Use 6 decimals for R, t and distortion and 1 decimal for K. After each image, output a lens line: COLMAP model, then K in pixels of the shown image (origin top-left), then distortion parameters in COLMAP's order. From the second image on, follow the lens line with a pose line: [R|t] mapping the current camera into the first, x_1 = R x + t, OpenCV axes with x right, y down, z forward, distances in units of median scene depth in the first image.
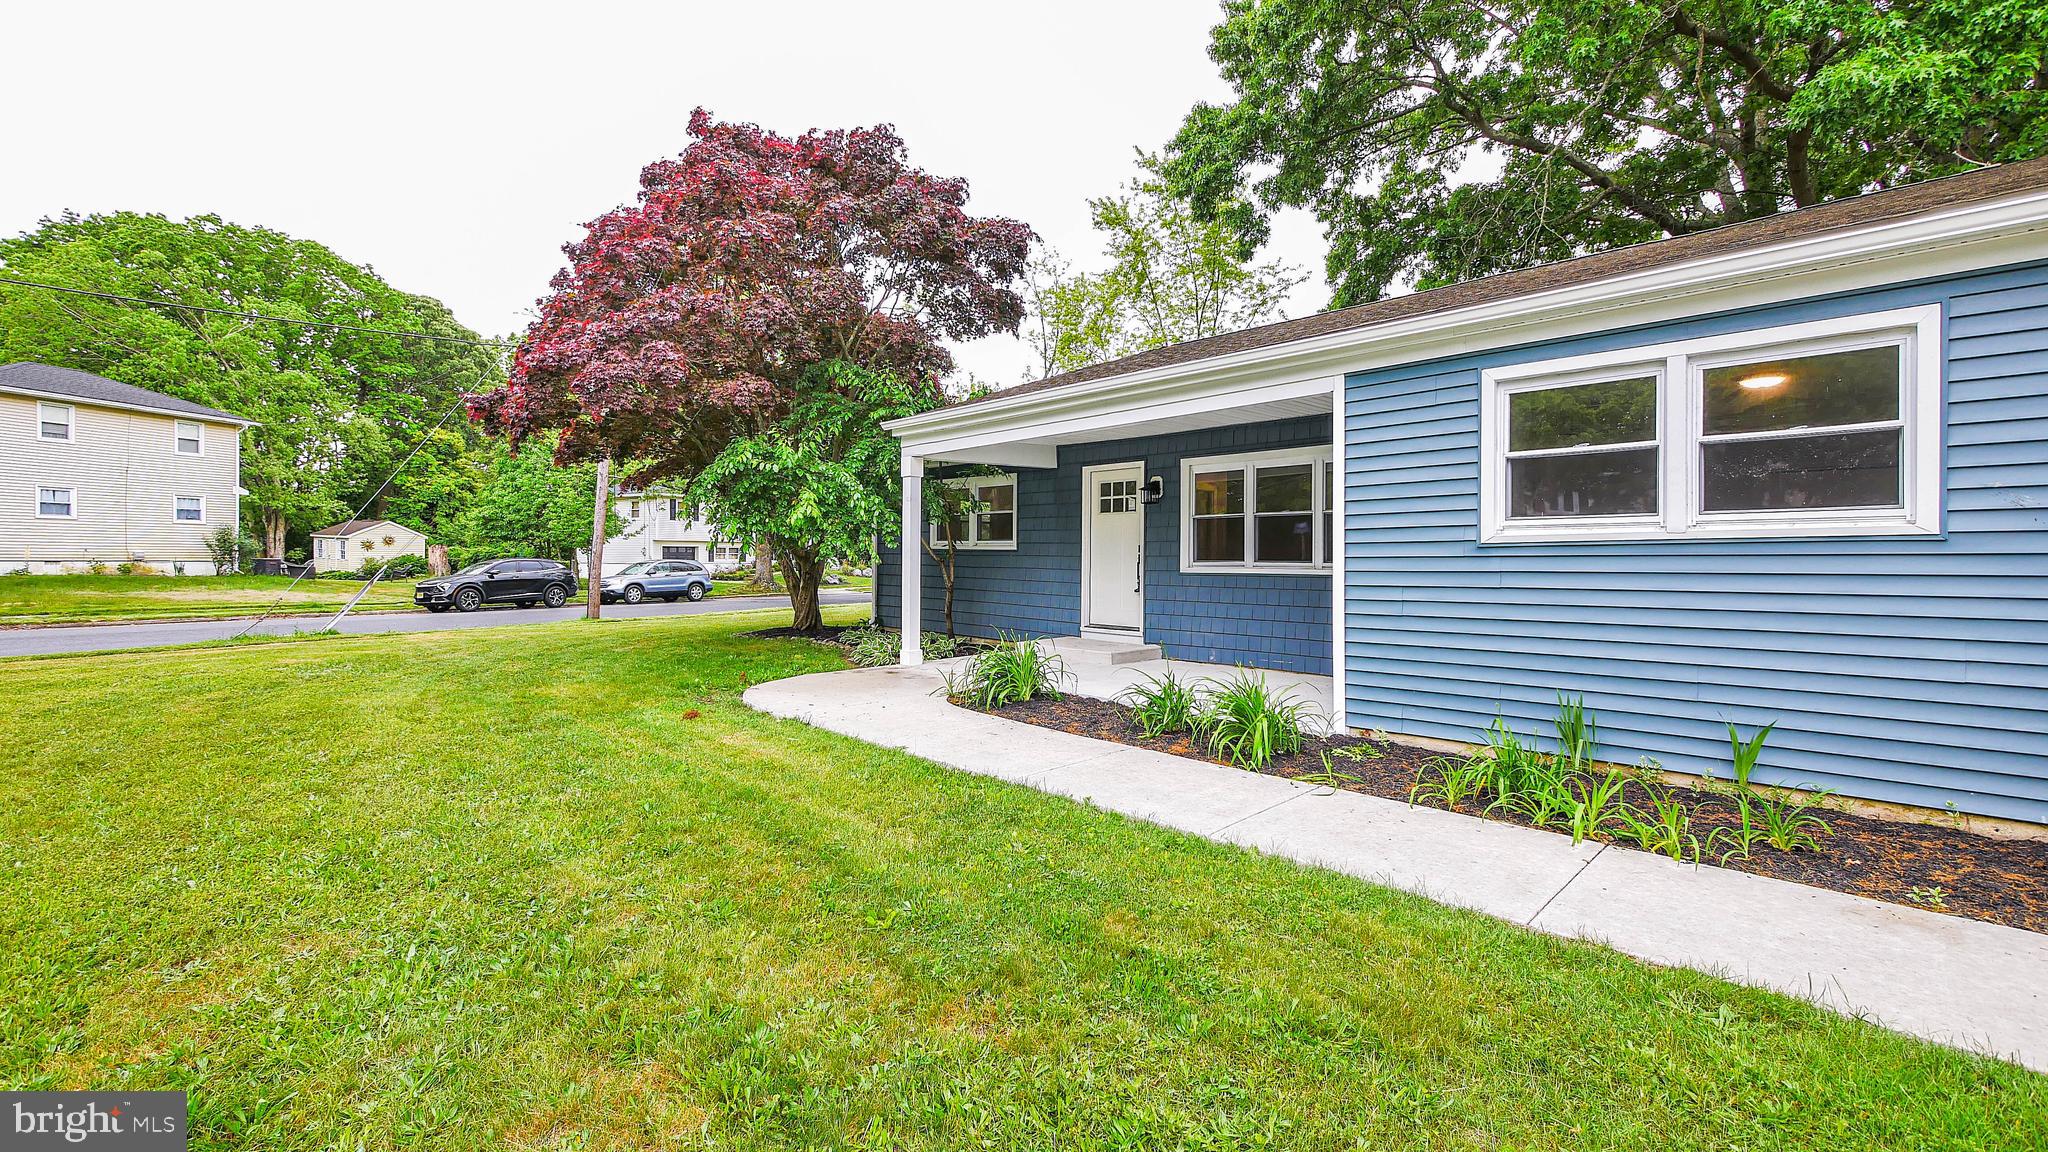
lens RADIAL K [[844.4, 0, 1019.1], [0, 844.4, 571.2], [0, 0, 1]] dist [-0.007344, 0.000088]
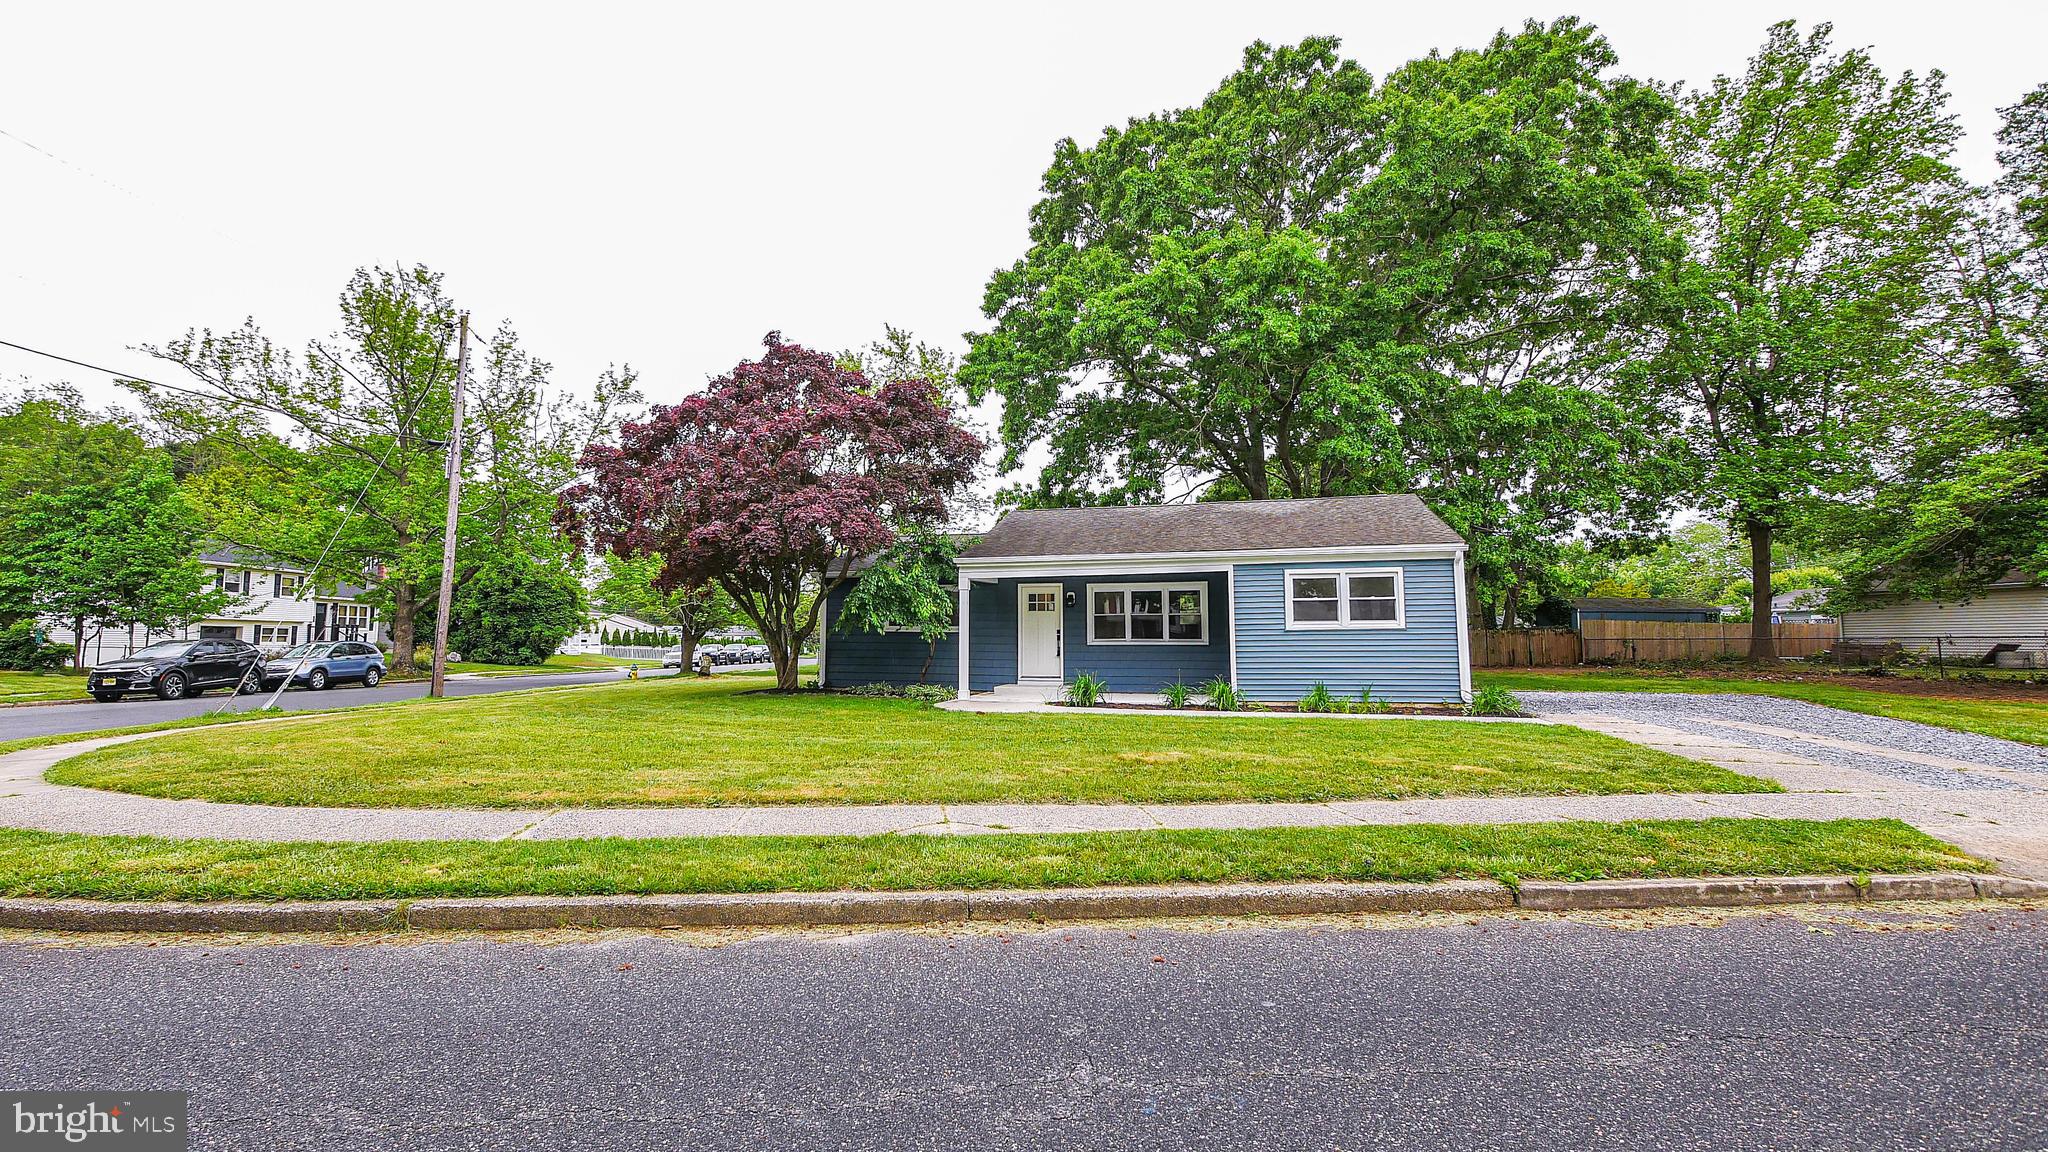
lens RADIAL K [[900.1, 0, 975.8], [0, 900.1, 577.2], [0, 0, 1]] dist [-0.005082, -0.000216]
pose [[0.866862, 0.035399, 0.497290, -0.594690], [0.008959, 0.996209, -0.086532, 0.013527], [-0.498468, 0.079466, 0.863258, -0.353766]]
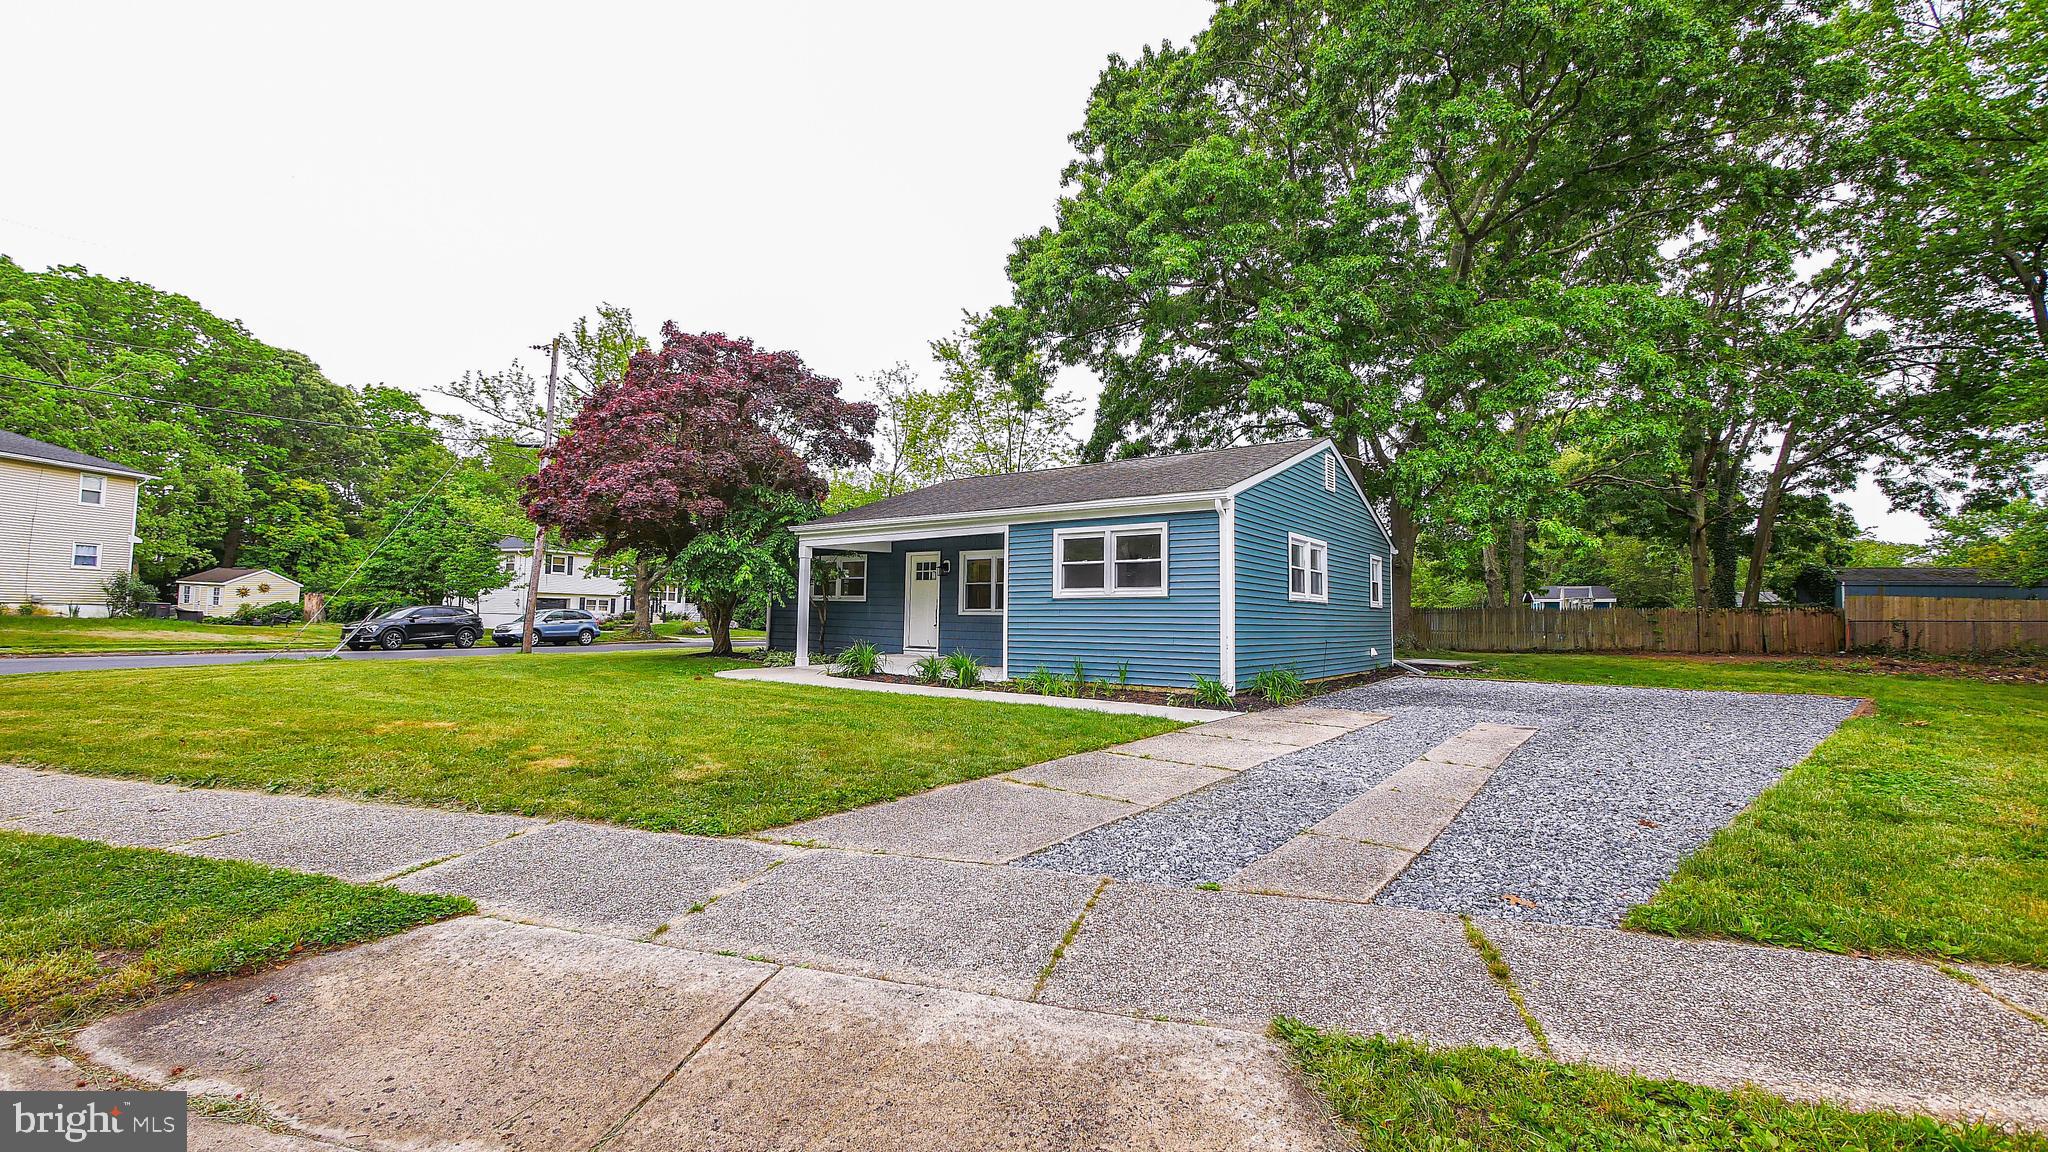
lens RADIAL K [[844.4, 0, 1017.6], [0, 844.4, 562.9], [0, 0, 1]] dist [-0.007344, 0.000088]
pose [[0.985779, 0.022121, 0.166586, 0.008717], [-0.008742, 0.996706, -0.080622, 0.020405], [-0.167820, 0.078019, 0.982725, -0.456383]]
